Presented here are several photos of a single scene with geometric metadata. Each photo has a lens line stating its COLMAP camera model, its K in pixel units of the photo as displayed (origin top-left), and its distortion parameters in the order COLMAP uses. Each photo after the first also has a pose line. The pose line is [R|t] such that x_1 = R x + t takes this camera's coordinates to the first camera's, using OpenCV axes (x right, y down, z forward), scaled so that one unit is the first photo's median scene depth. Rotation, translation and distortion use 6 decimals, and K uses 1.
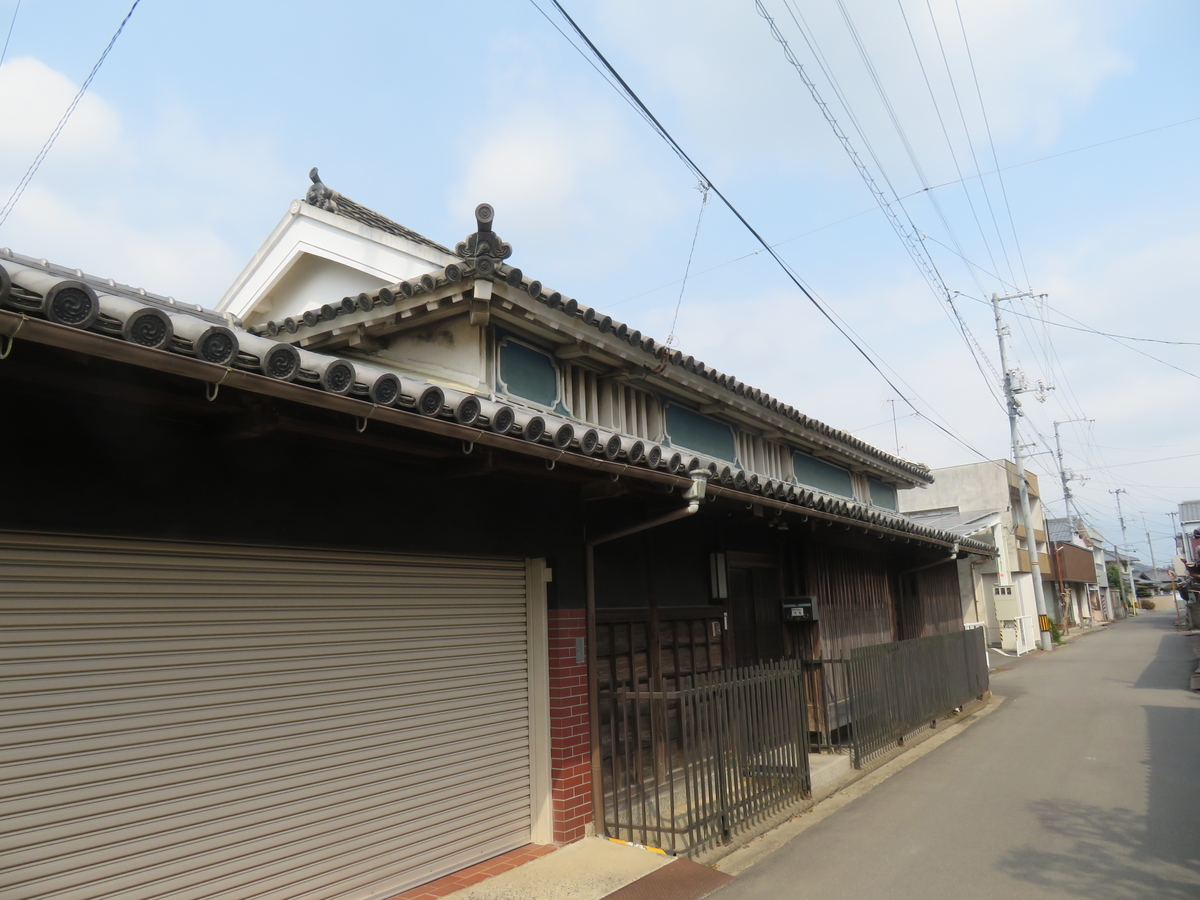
lens RADIAL K [[851.9, 0, 597.0], [0, 851.9, 448.1], [0, 0, 1]] dist [-0.008930, 0.003189]
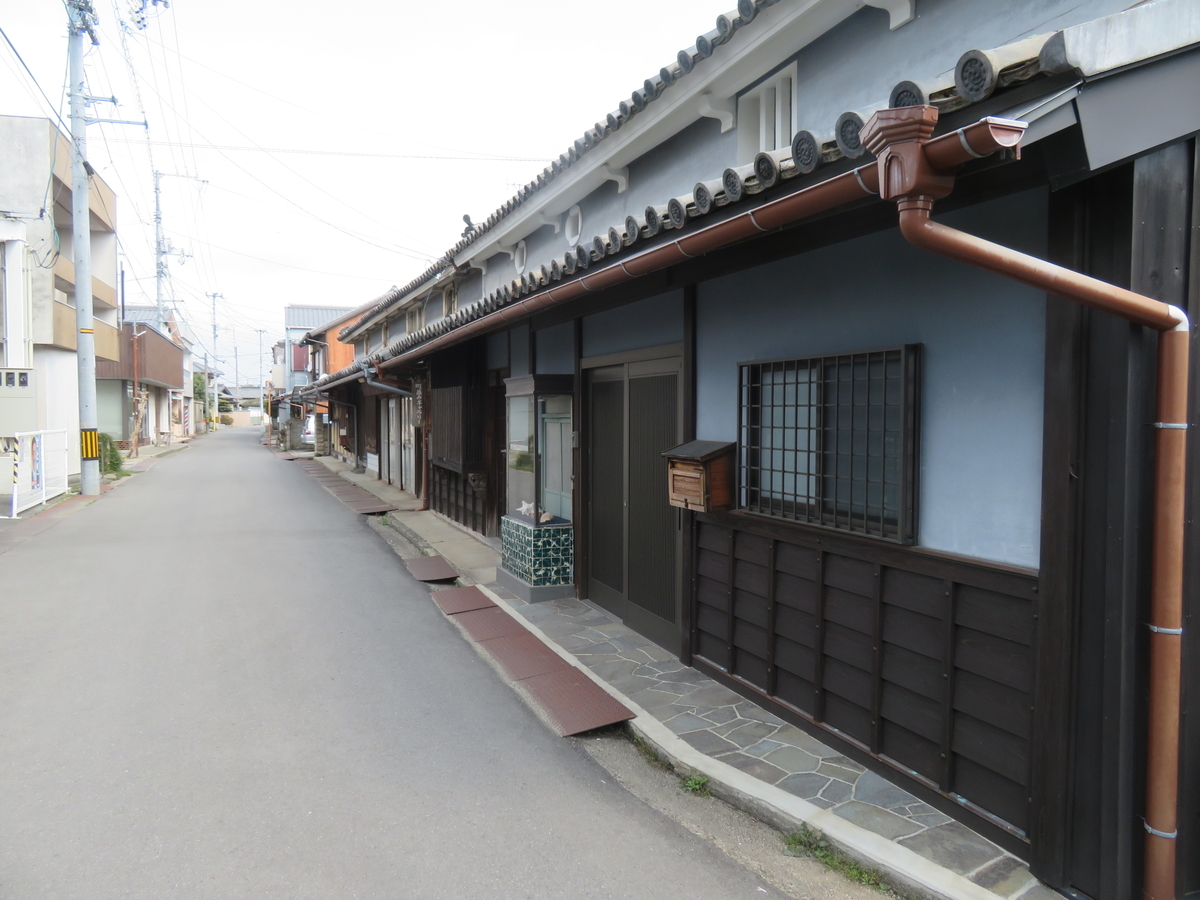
lens RADIAL K [[851.9, 0, 597.0], [0, 851.9, 448.1], [0, 0, 1]] dist [-0.008930, 0.003189]
pose [[0.549916, 0.009586, 0.835165, 0.152279], [-0.190519, 0.975012, 0.114257, 0.051741], [-0.813200, -0.221947, 0.538001, 0.270201]]
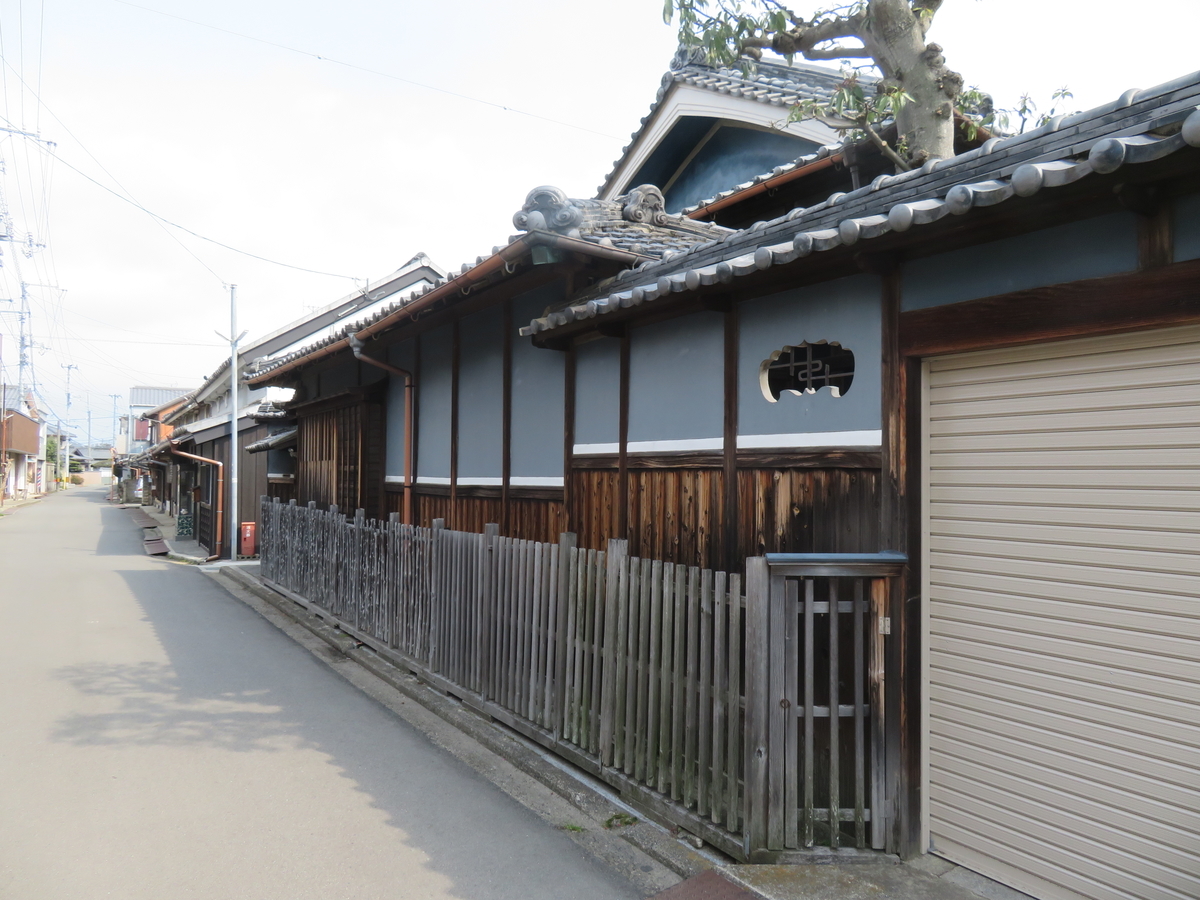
lens RADIAL K [[851.9, 0, 597.0], [0, 851.9, 448.1], [0, 0, 1]] dist [-0.008930, 0.003189]
pose [[0.431005, 0.072395, 0.899441, -0.012435], [-0.201315, 0.979368, 0.017640, 0.004789], [-0.879606, -0.188674, 0.436687, 0.013607]]
